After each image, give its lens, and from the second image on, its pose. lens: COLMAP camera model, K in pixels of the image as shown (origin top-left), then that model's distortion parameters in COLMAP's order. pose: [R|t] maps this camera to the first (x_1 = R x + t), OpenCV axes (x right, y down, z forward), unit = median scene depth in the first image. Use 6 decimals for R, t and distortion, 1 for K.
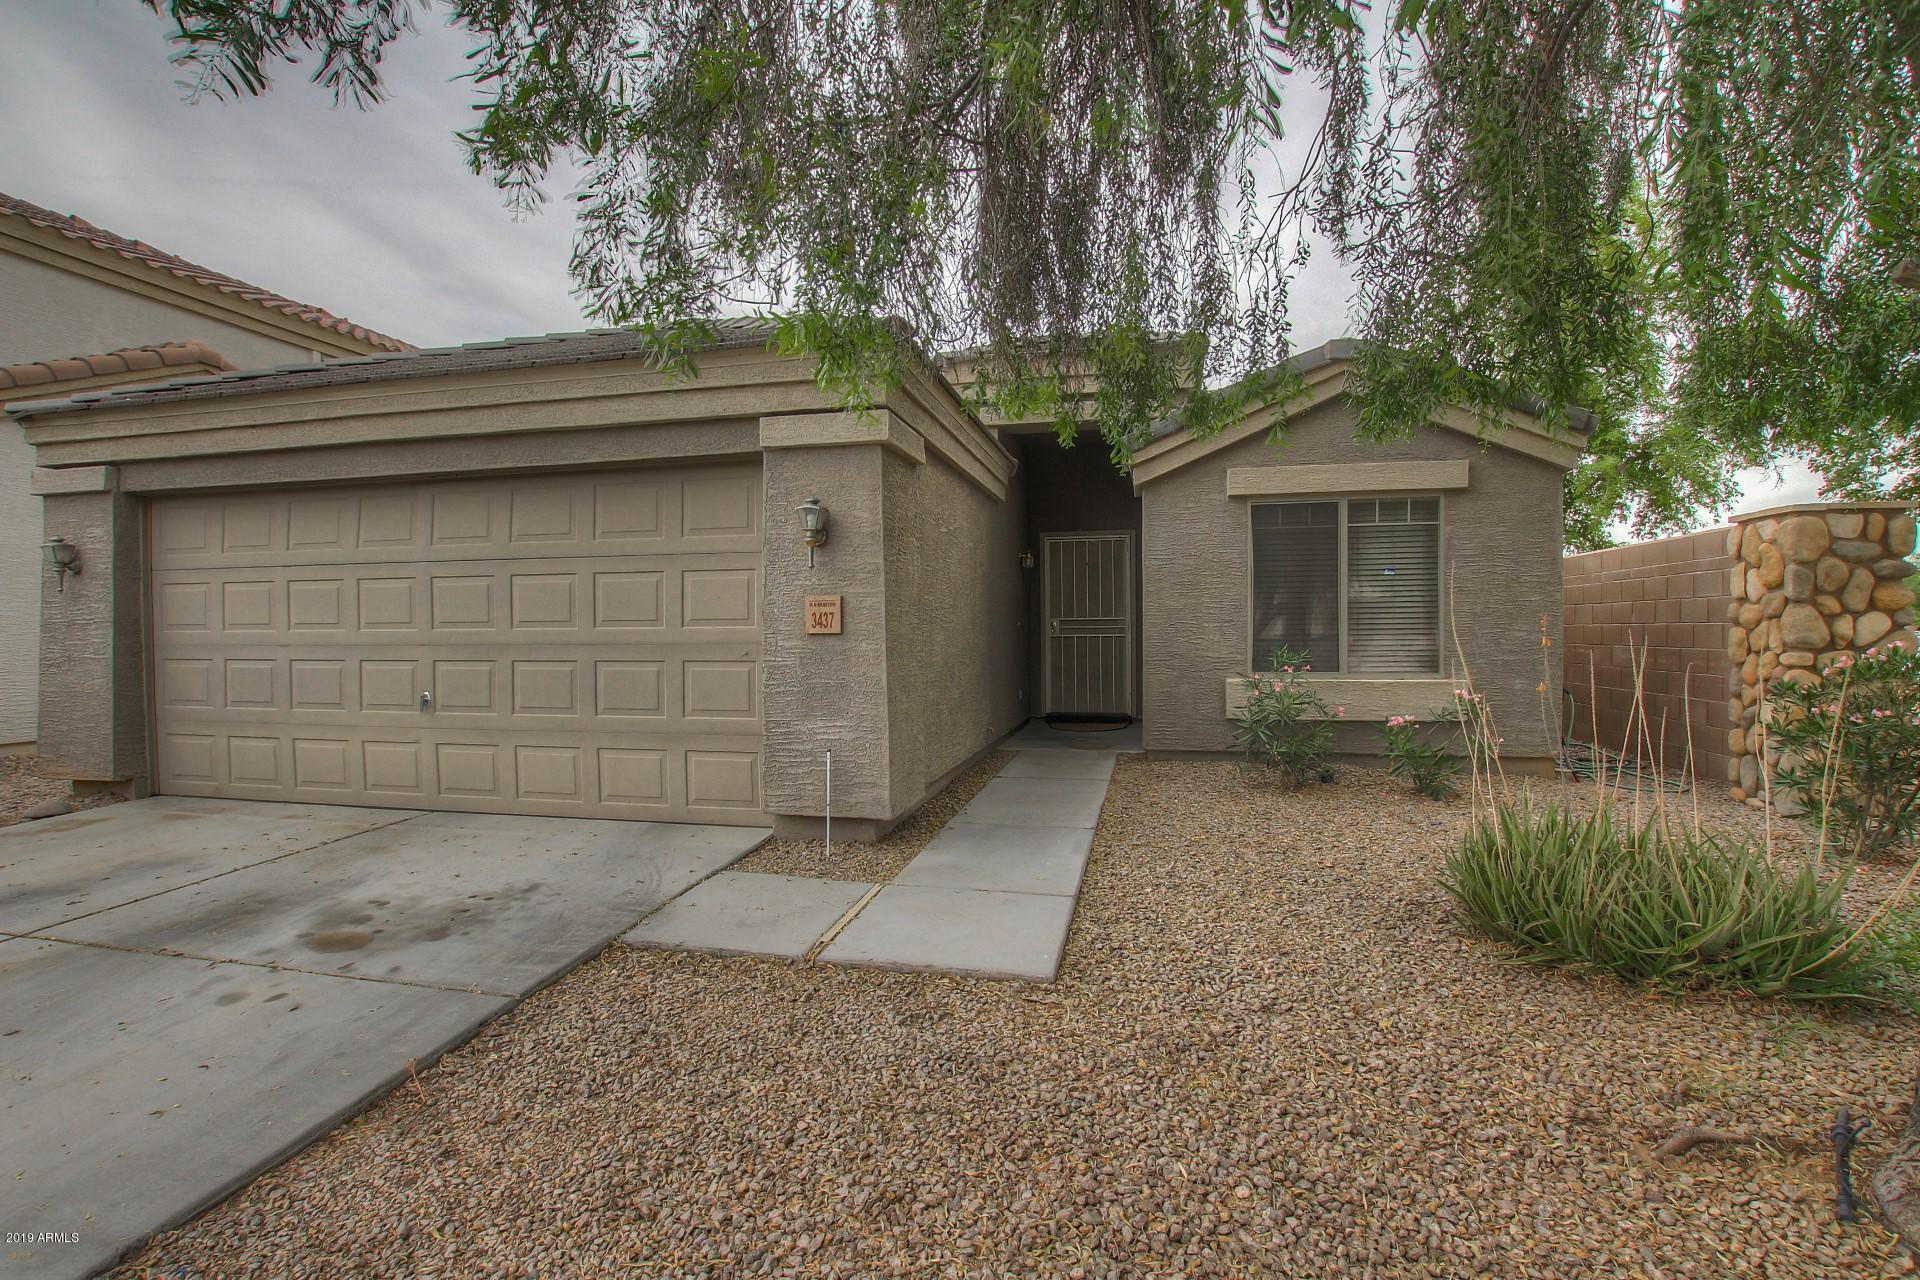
lens RADIAL K [[898.8, 0, 957.1], [0, 898.8, 637.3], [0, 0, 1]] dist [-0.031514, -0.000080]
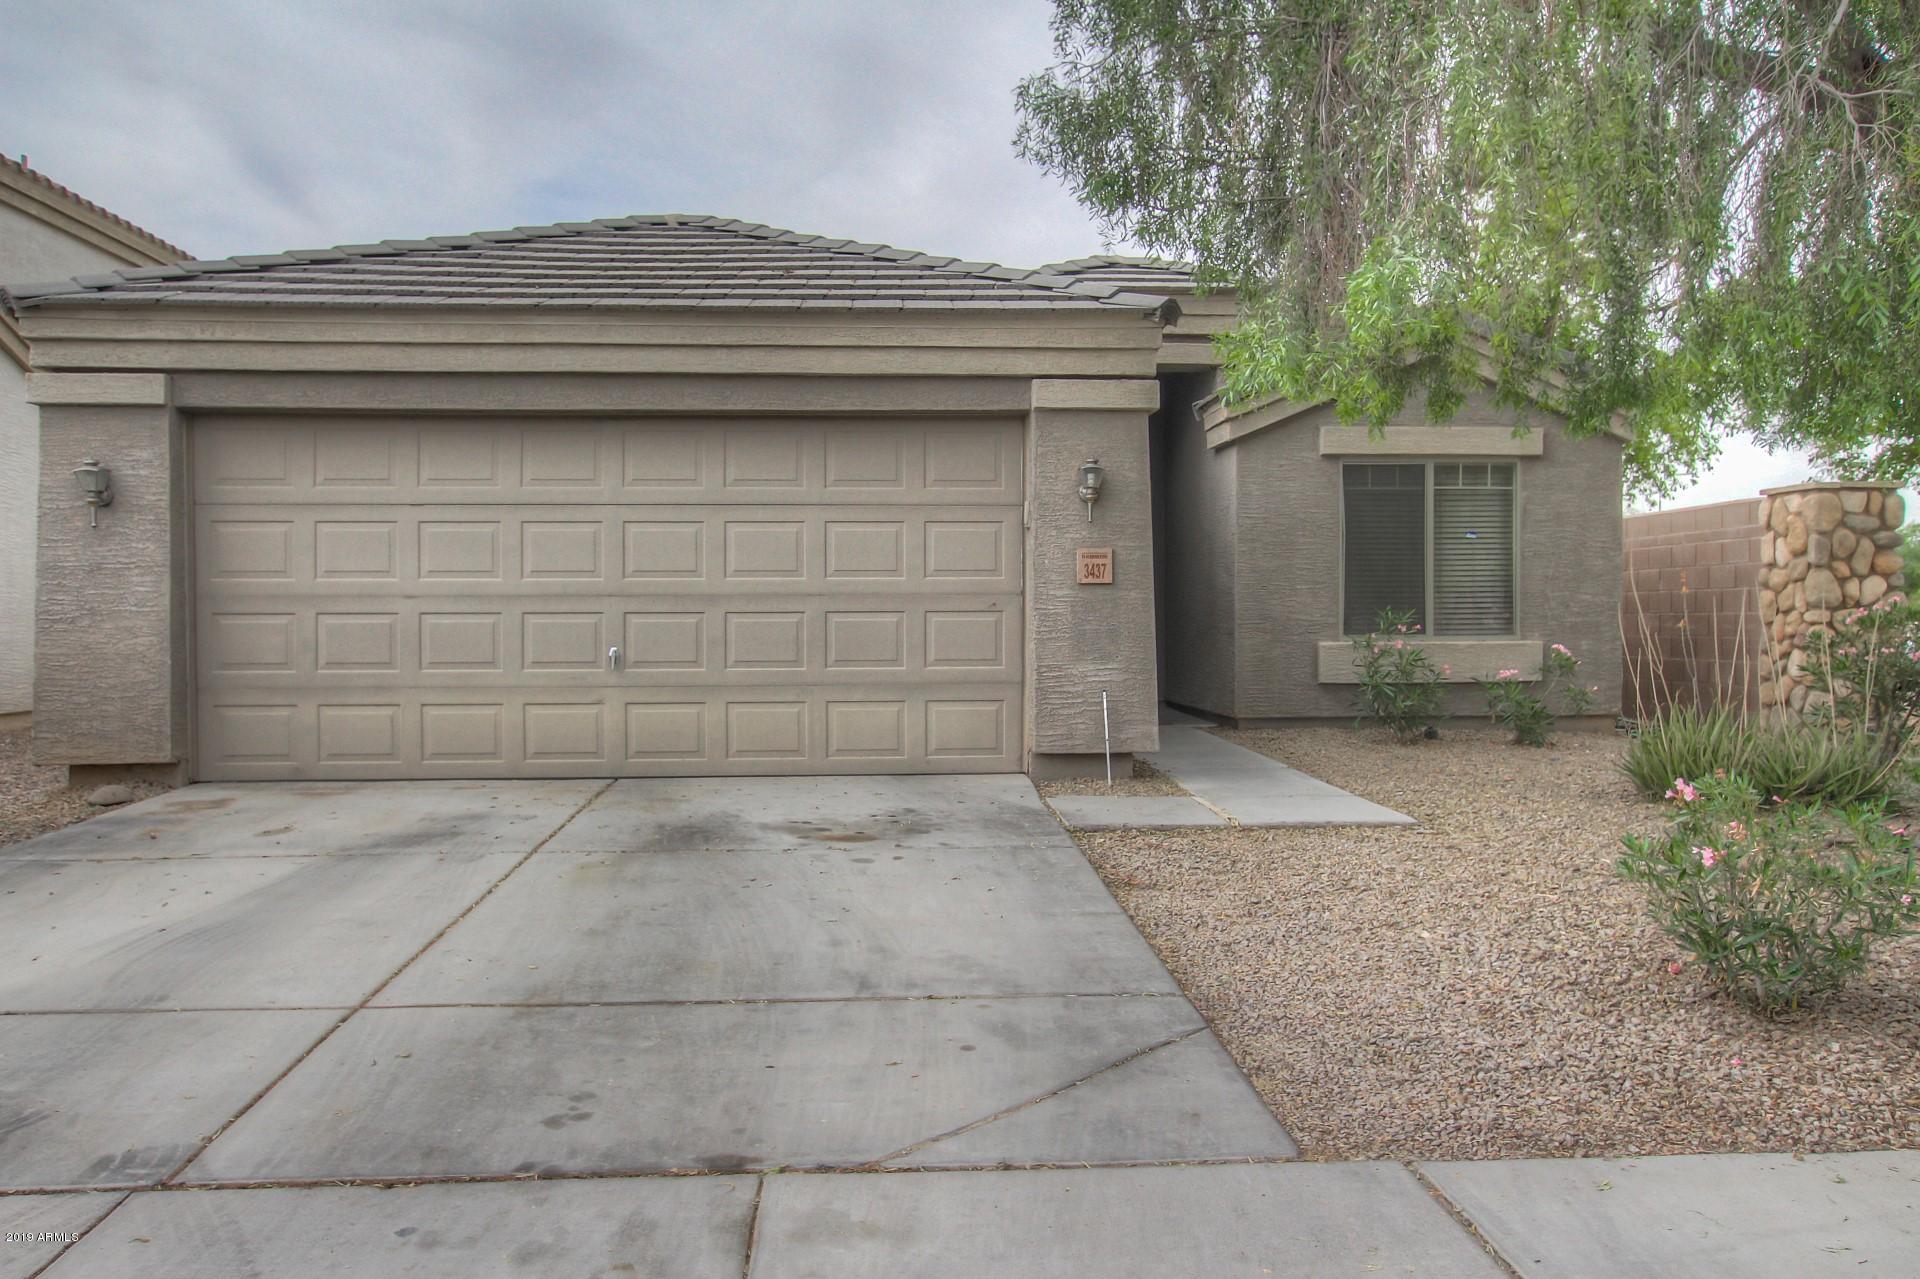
lens RADIAL K [[1500.7, 0, 956.4], [0, 1500.7, 629.3], [0, 0, 1]] dist [-0.003704, -0.000131]
pose [[0.958362, 0.000345, 0.285557, -0.693879], [0.000685, 0.999994, -0.003505, 0.048147], [-0.285556, 0.003555, 0.958355, -0.573439]]
